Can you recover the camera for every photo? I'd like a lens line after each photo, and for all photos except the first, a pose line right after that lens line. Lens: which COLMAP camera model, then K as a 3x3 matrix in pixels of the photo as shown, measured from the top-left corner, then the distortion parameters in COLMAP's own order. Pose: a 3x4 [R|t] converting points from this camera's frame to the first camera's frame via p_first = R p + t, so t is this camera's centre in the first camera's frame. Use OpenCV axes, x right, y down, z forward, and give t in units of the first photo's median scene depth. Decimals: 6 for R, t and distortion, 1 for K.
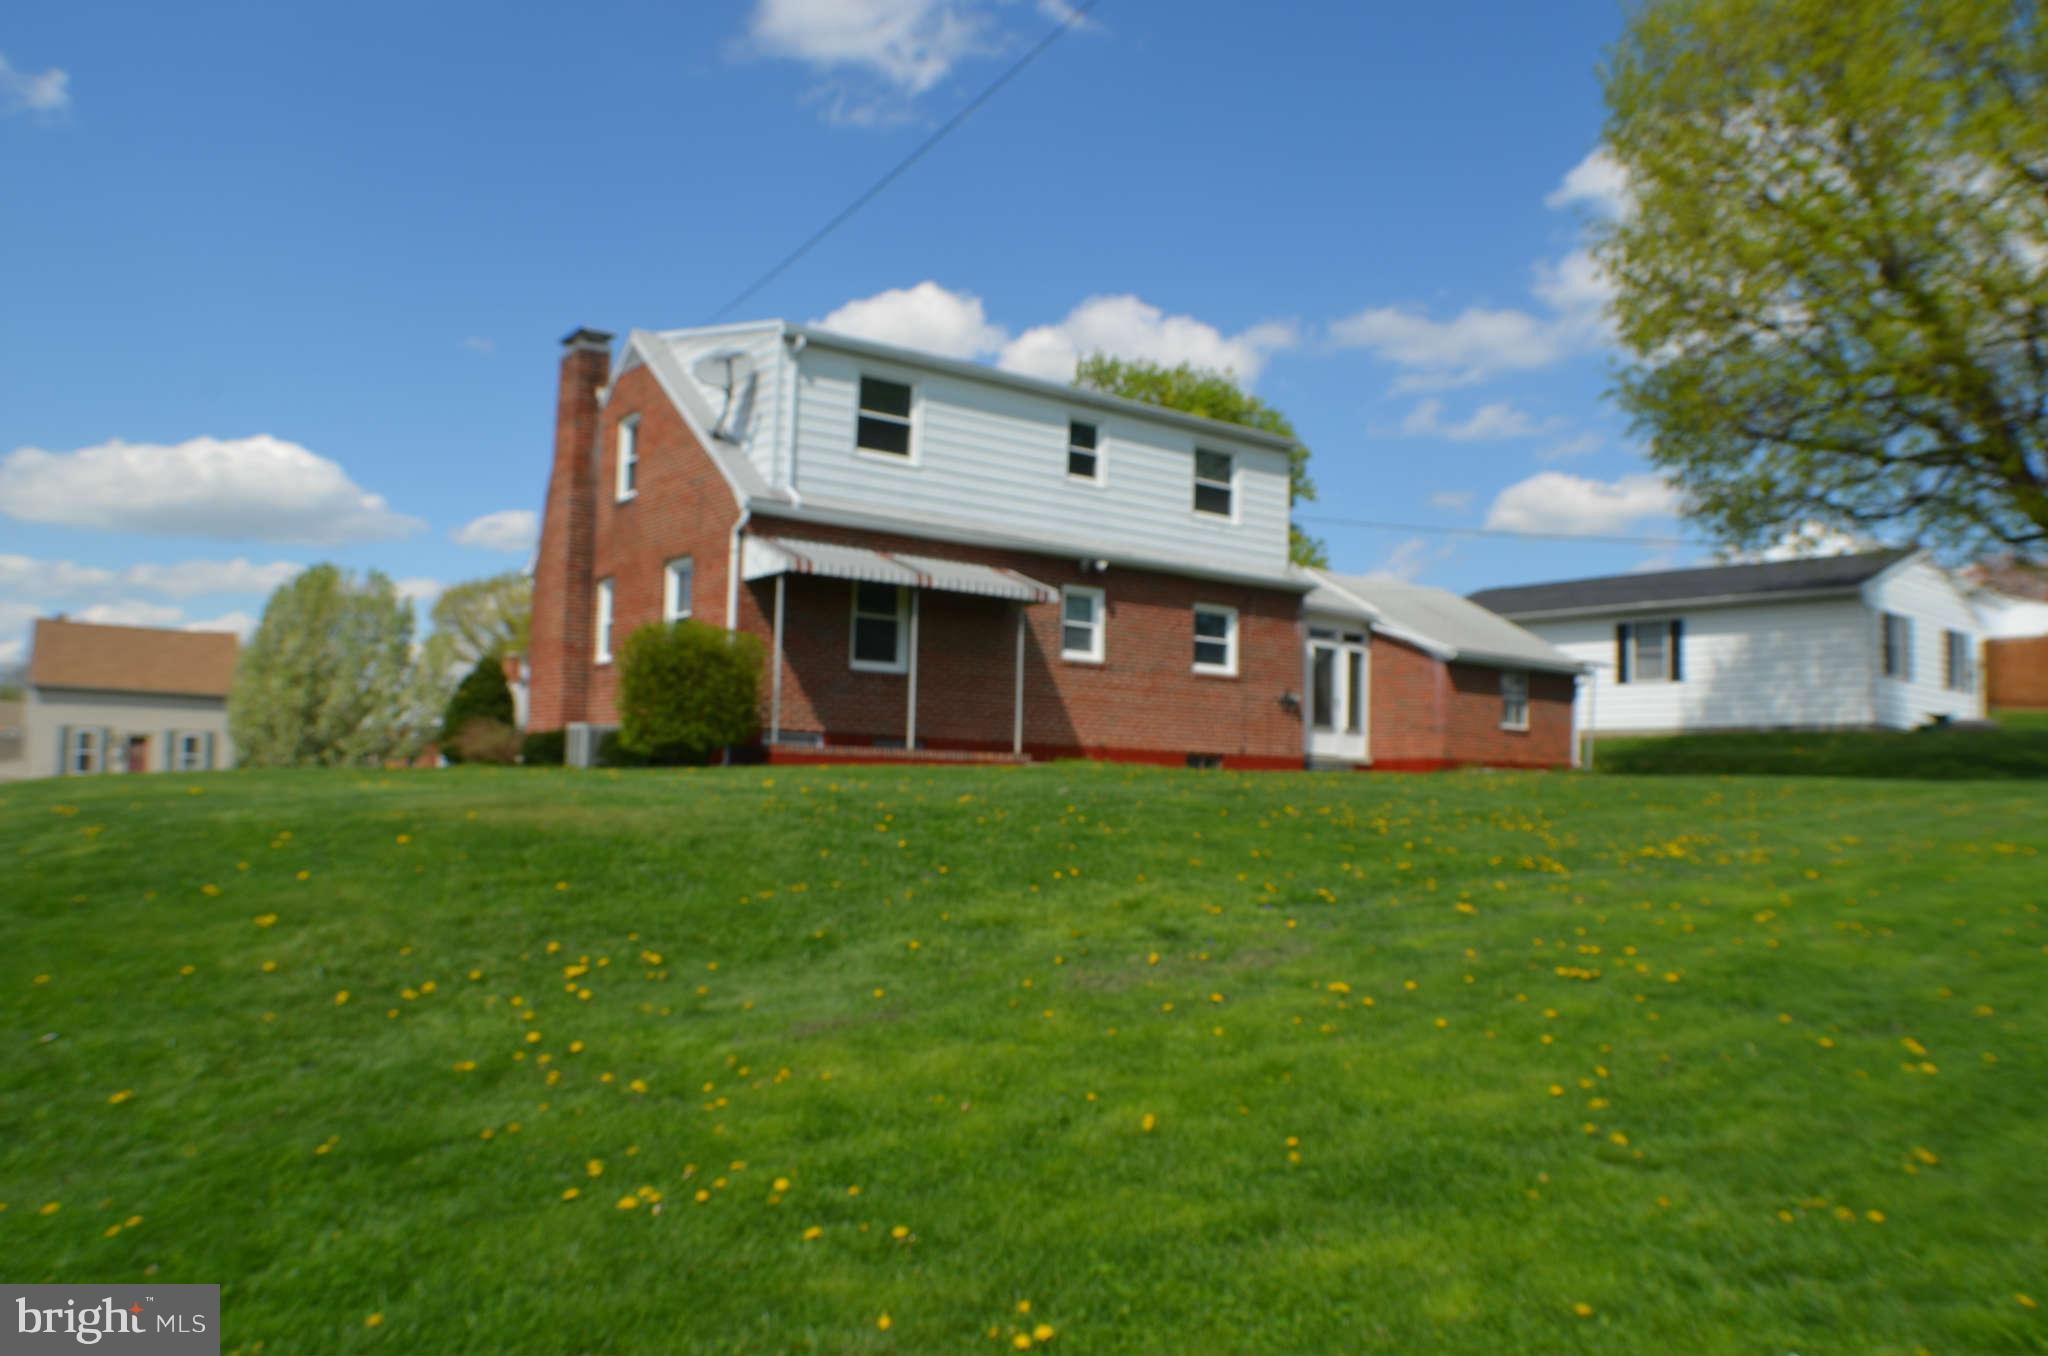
lens RADIAL K [[1349.9, 0, 1030.3], [0, 1349.9, 681.5], [0, 0, 1]] dist [-0.198292, 0.045825]
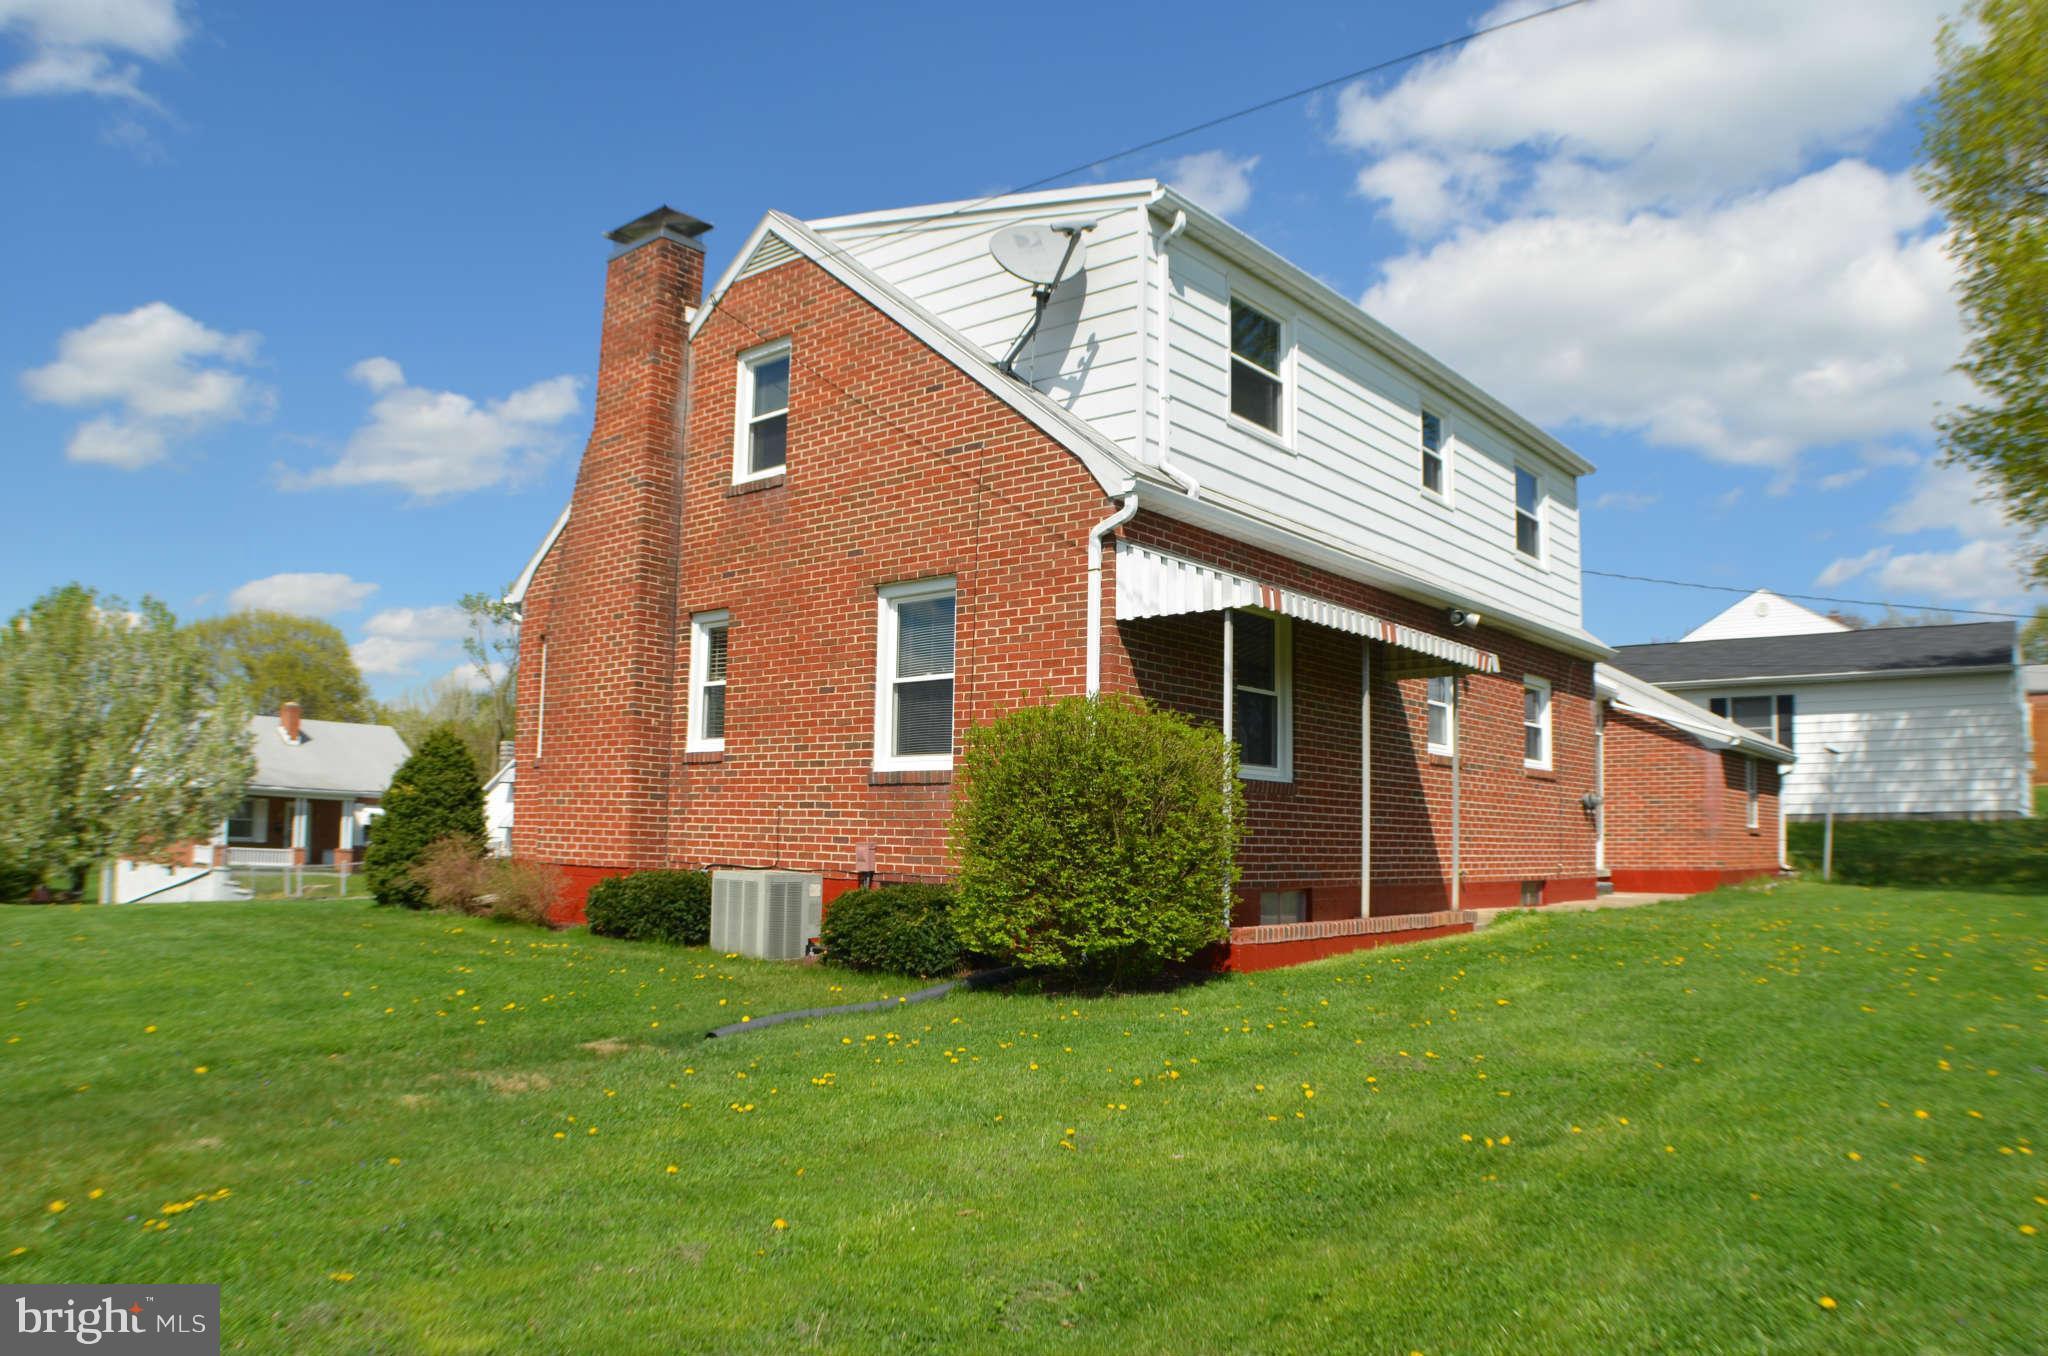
lens RADIAL K [[1349.9, 0, 1030.3], [0, 1349.9, 681.5], [0, 0, 1]] dist [-0.198292, 0.045825]
pose [[0.981058, 0.019234, 0.192759, -0.293597], [-0.010990, 0.998982, -0.043746, -0.021654], [-0.193404, 0.040799, 0.980271, 0.377178]]
